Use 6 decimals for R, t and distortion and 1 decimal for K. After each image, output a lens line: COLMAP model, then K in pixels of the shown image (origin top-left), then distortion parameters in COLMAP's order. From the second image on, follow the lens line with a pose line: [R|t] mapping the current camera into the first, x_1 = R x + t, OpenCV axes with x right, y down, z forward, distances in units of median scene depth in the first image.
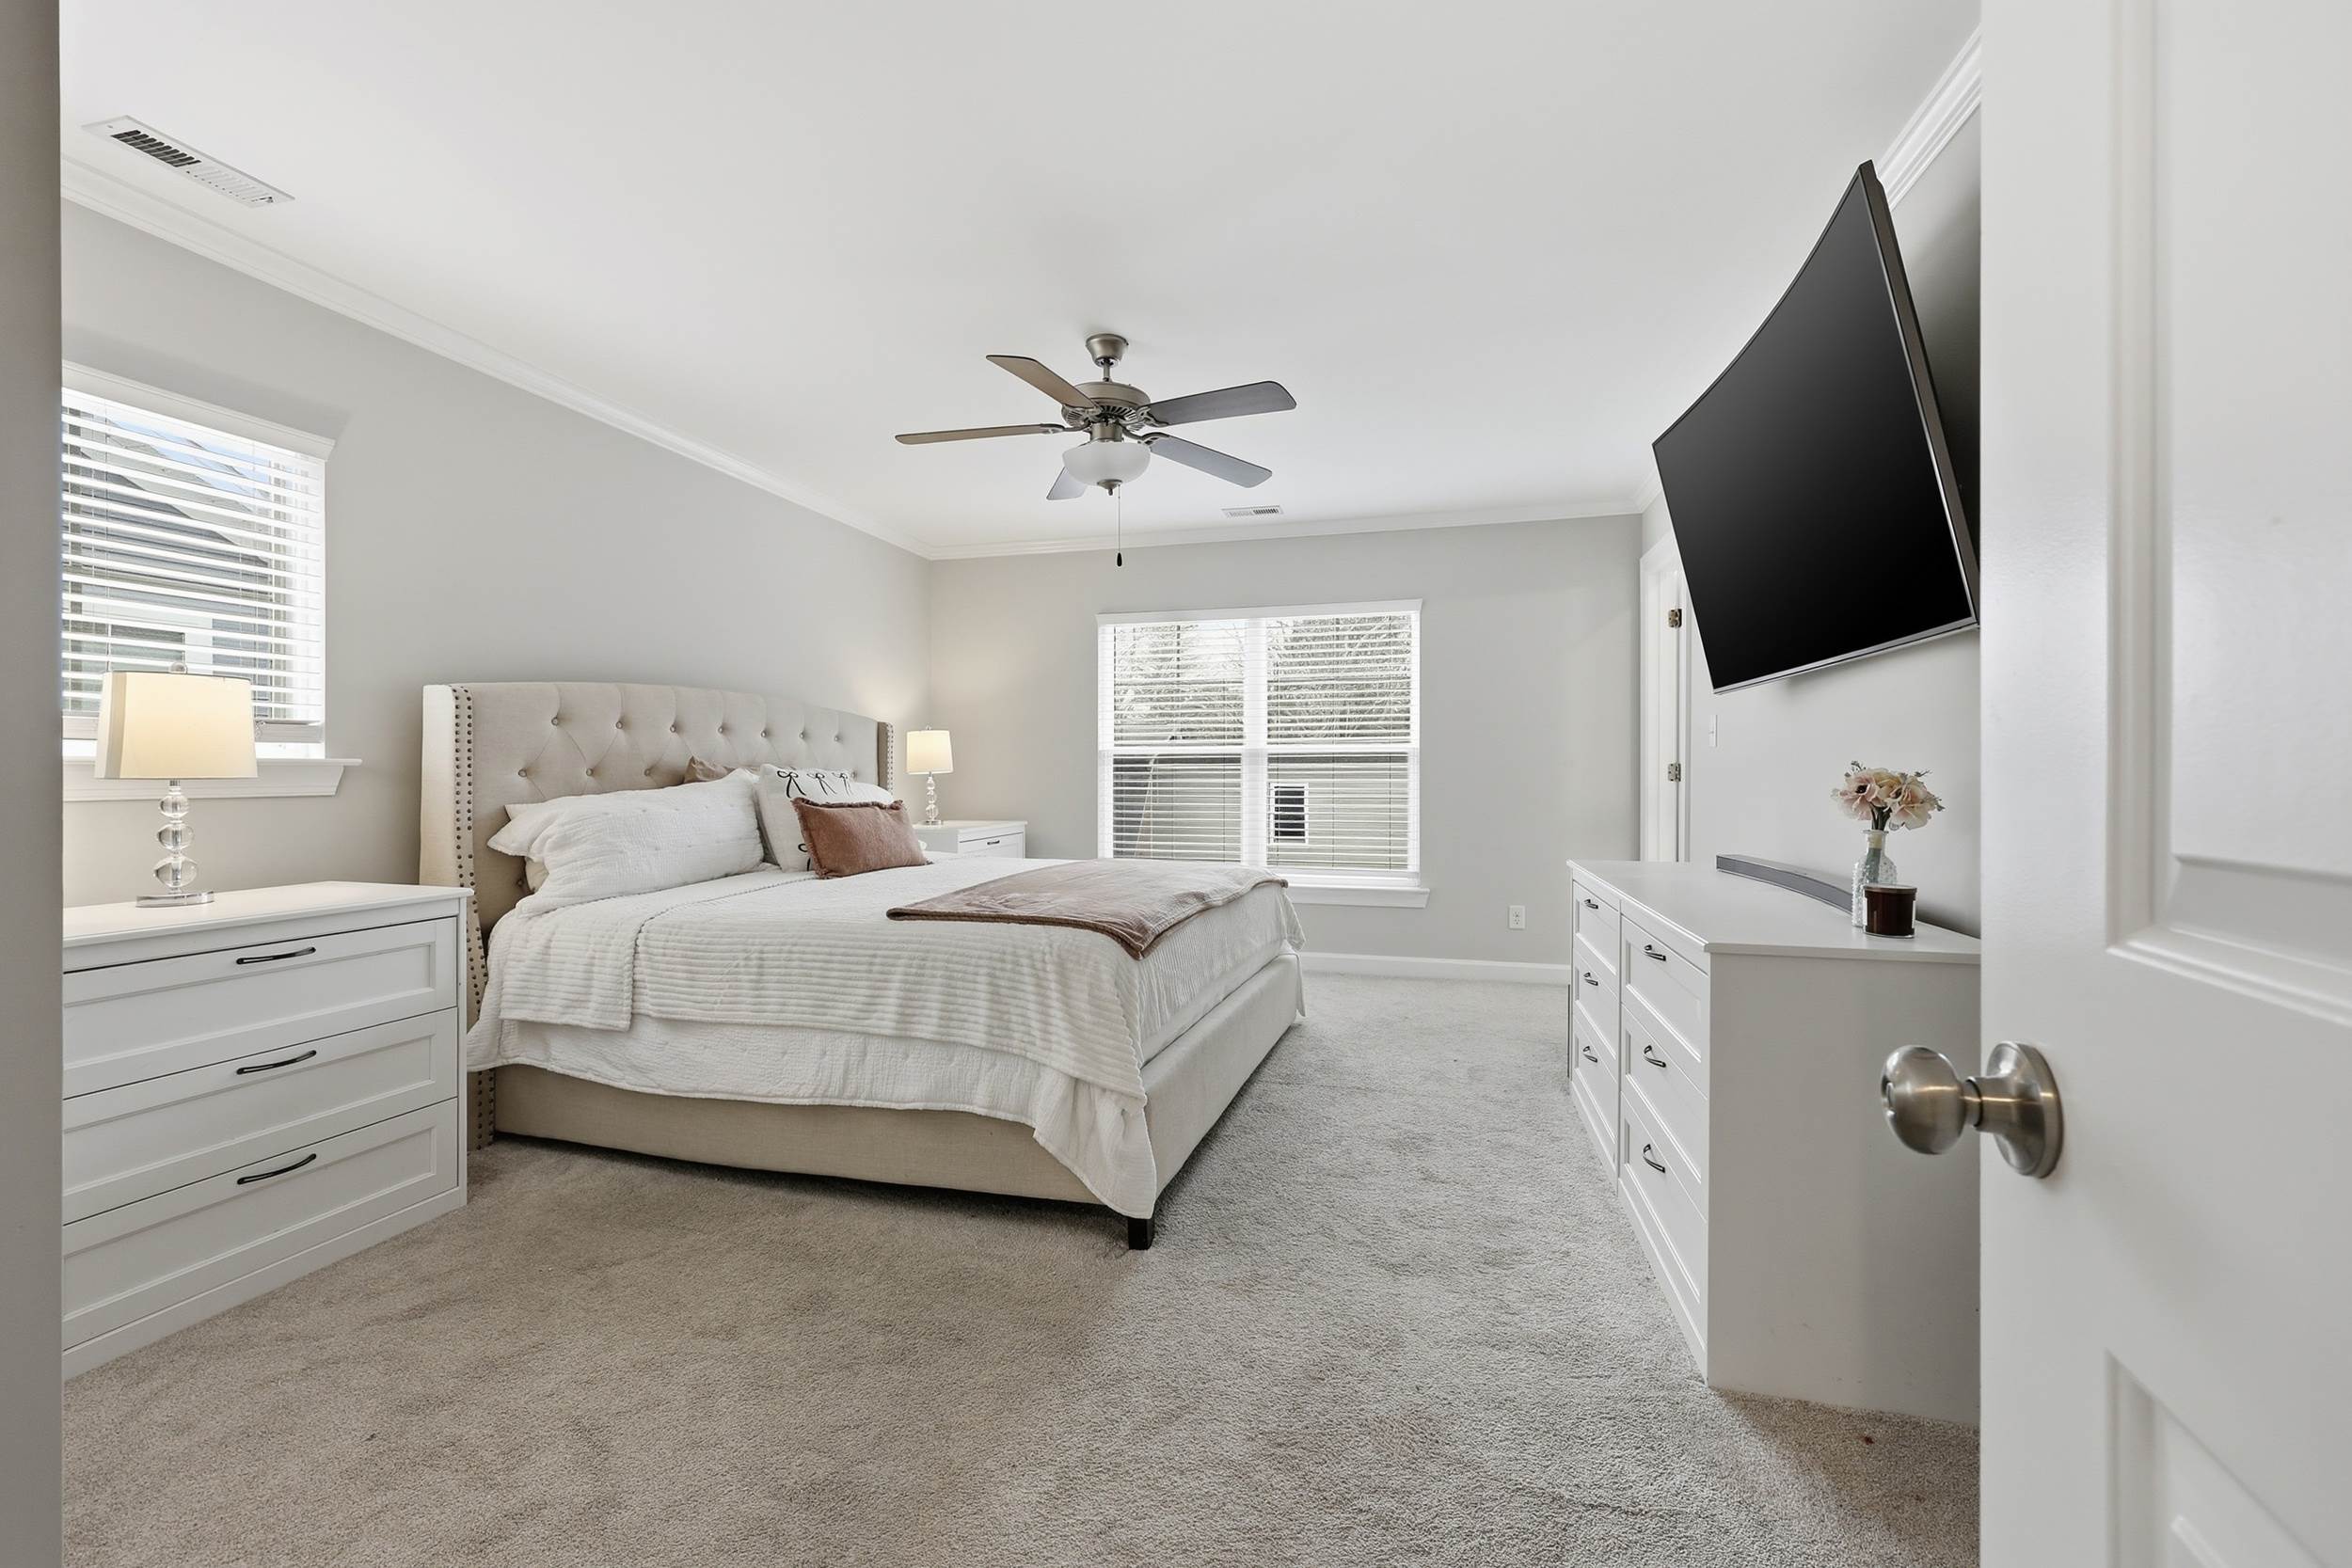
lens RADIAL K [[955.2, 0, 1177.8], [0, 955.2, 776.7], [0, 0, 1]] dist [0.003417, 0.000076]
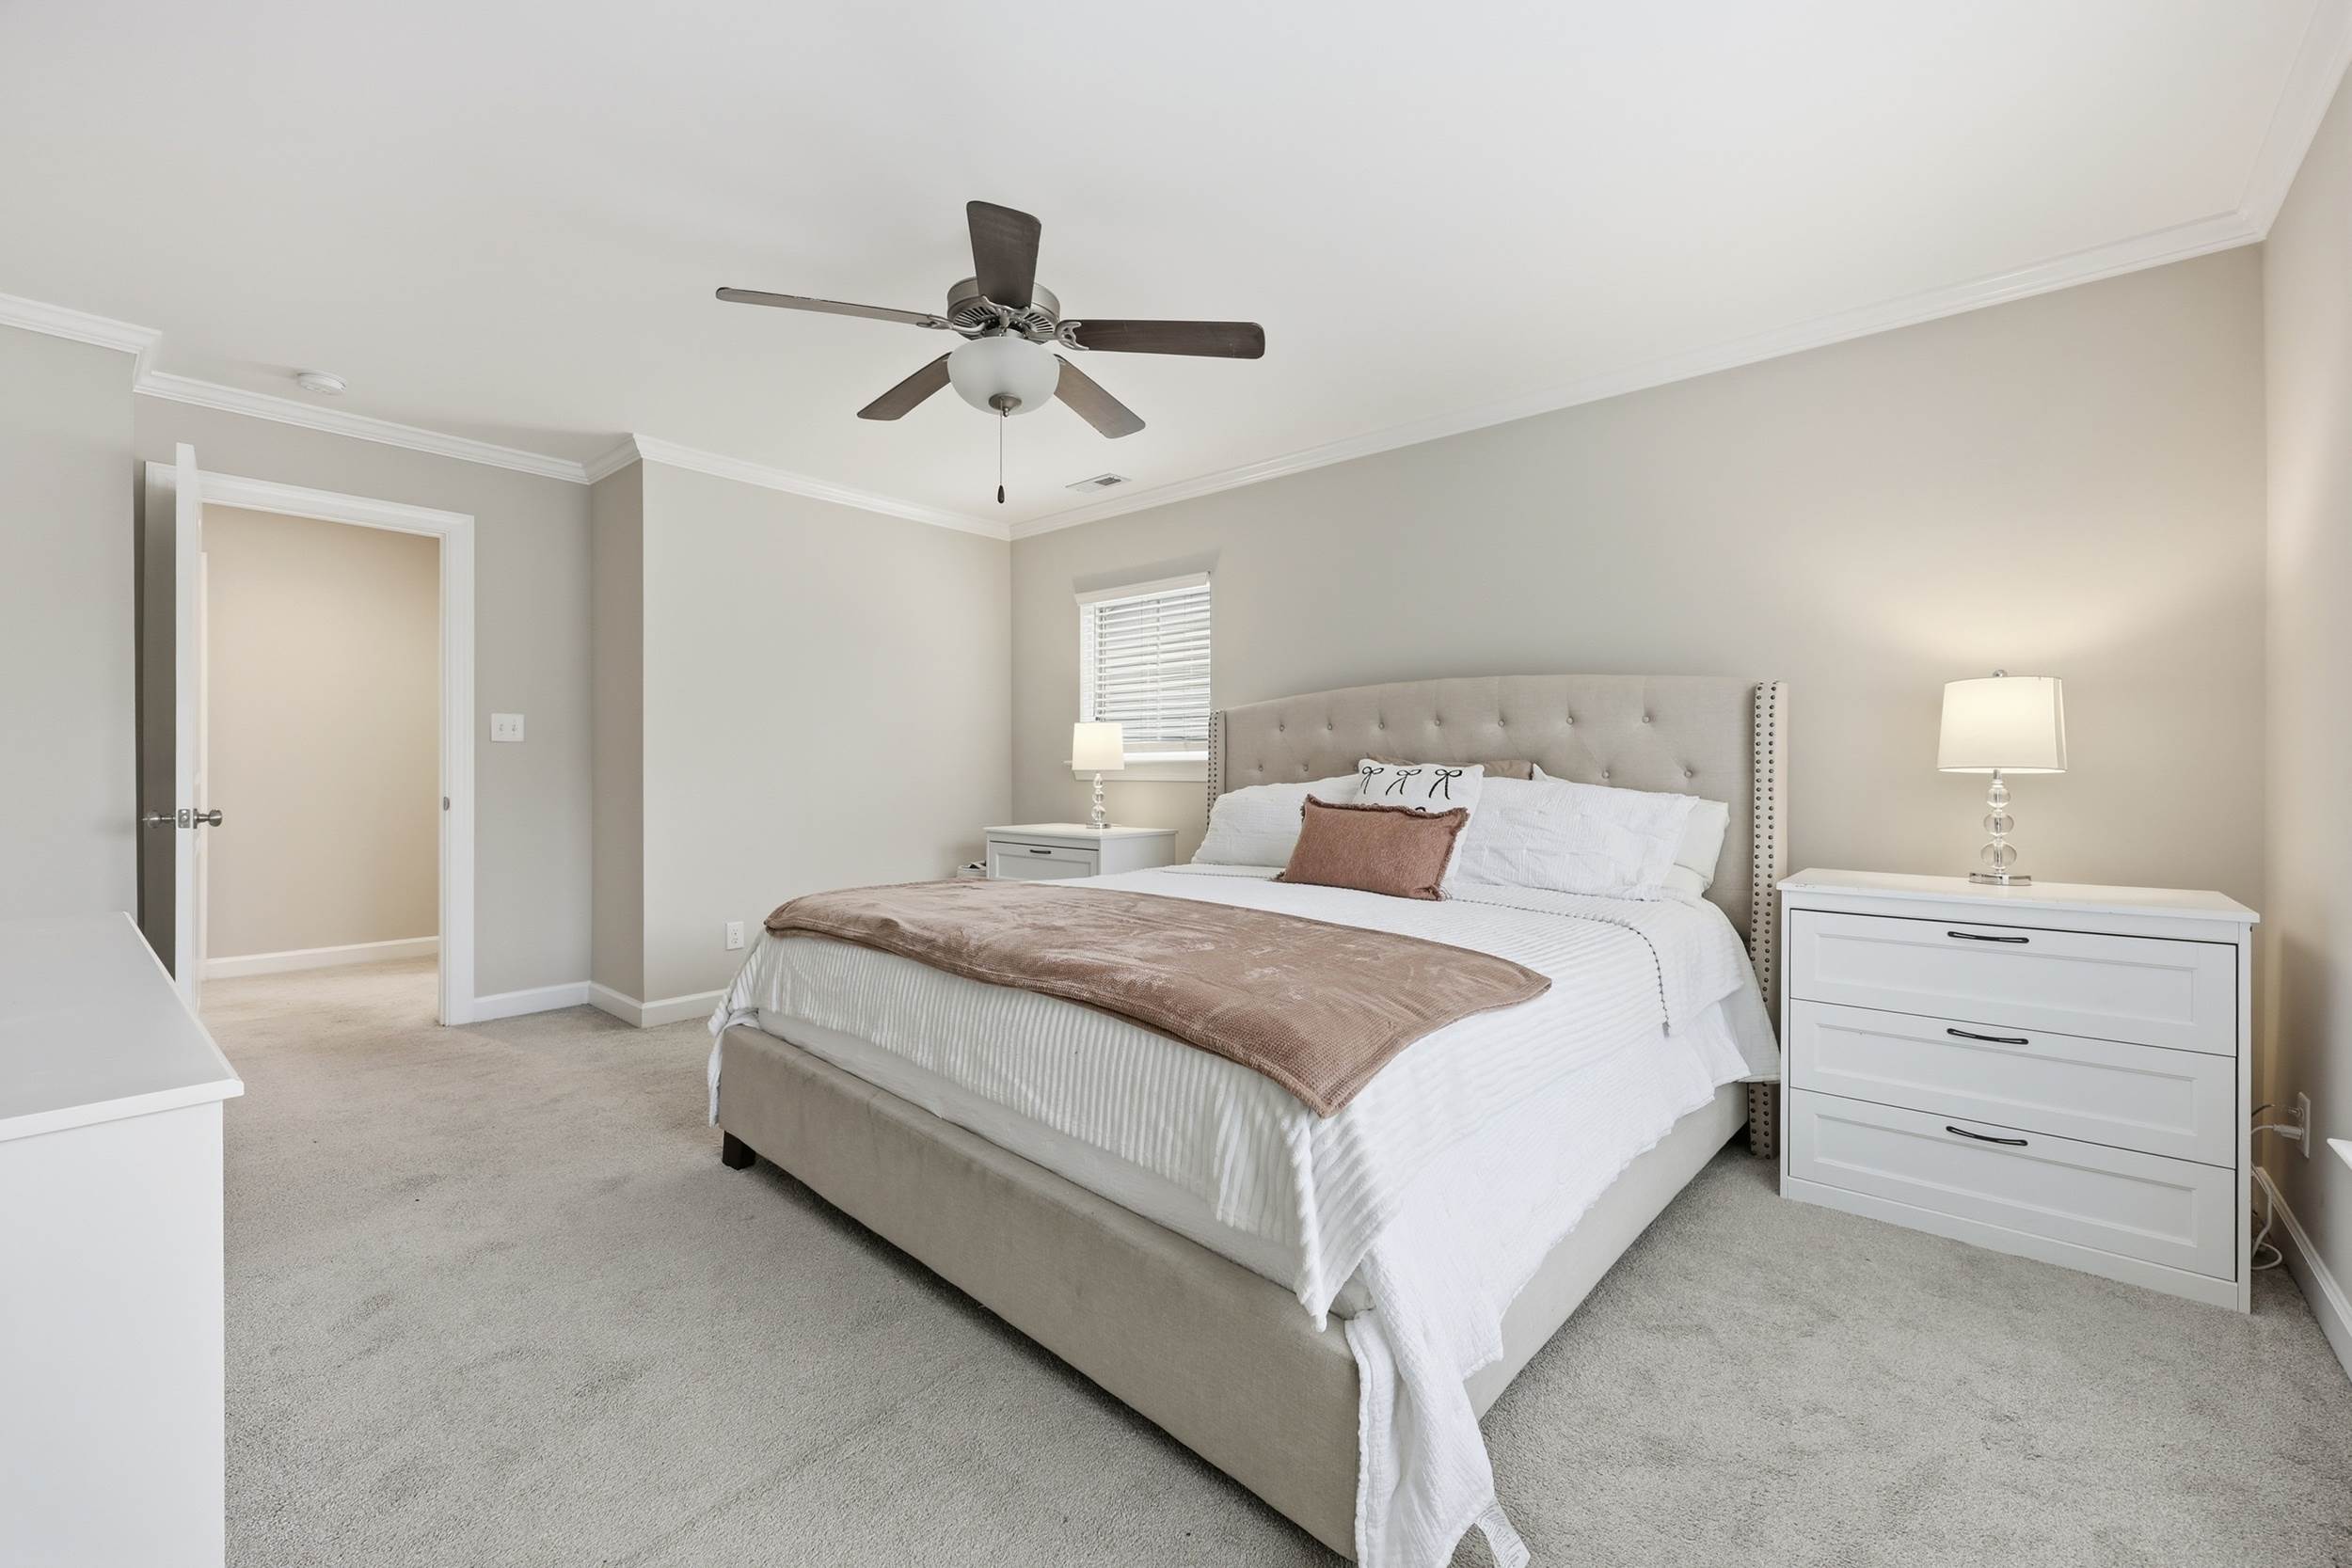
lens RADIAL K [[955.2, 0, 1177.3], [0, 955.2, 768.6], [0, 0, 1]] dist [0.003417, 0.000076]
pose [[-0.441418, 0.006515, -0.897278, 0.620949], [-0.002561, 0.999960, 0.008520, -0.015363], [0.897298, 0.006059, -0.441384, 1.580203]]
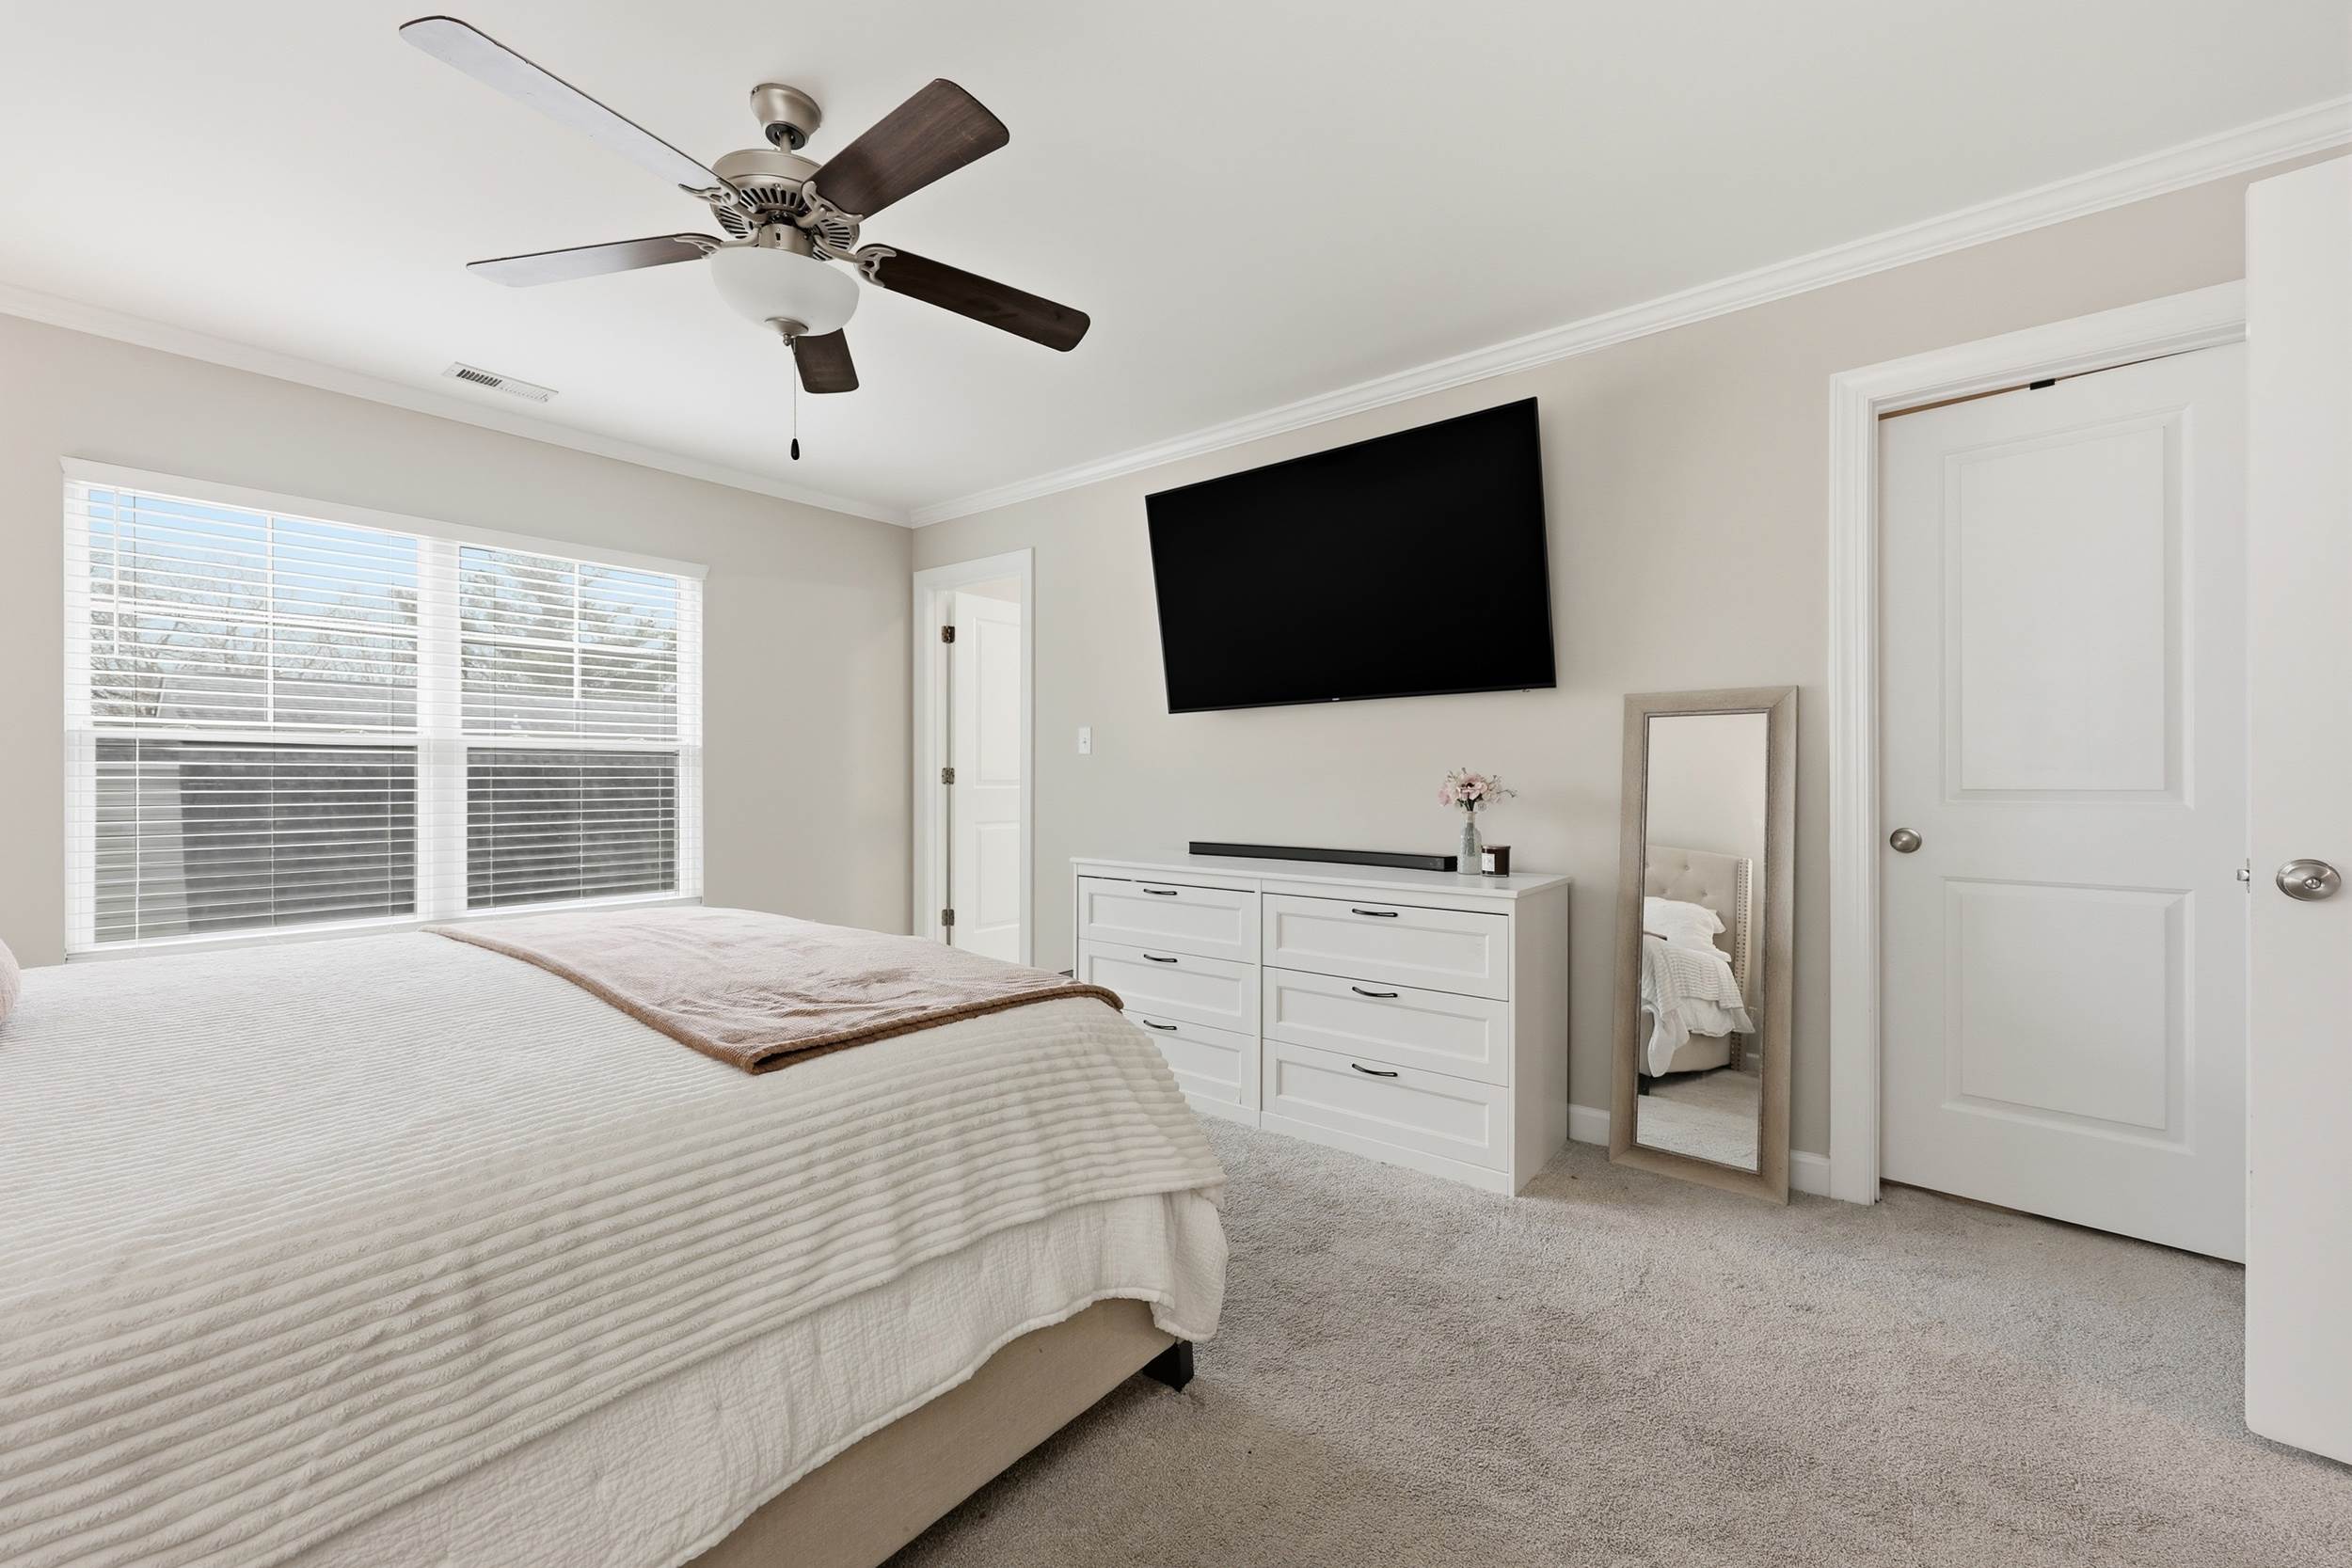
lens RADIAL K [[955.2, 0, 1173.1], [0, 955.2, 780.4], [0, 0, 1]] dist [0.003417, 0.000076]
pose [[0.401511, -0.005823, 0.915836, -0.601578], [0.004594, 0.999980, 0.004344, -0.003795], [-0.915843, 0.002463, 0.401530, 0.543991]]
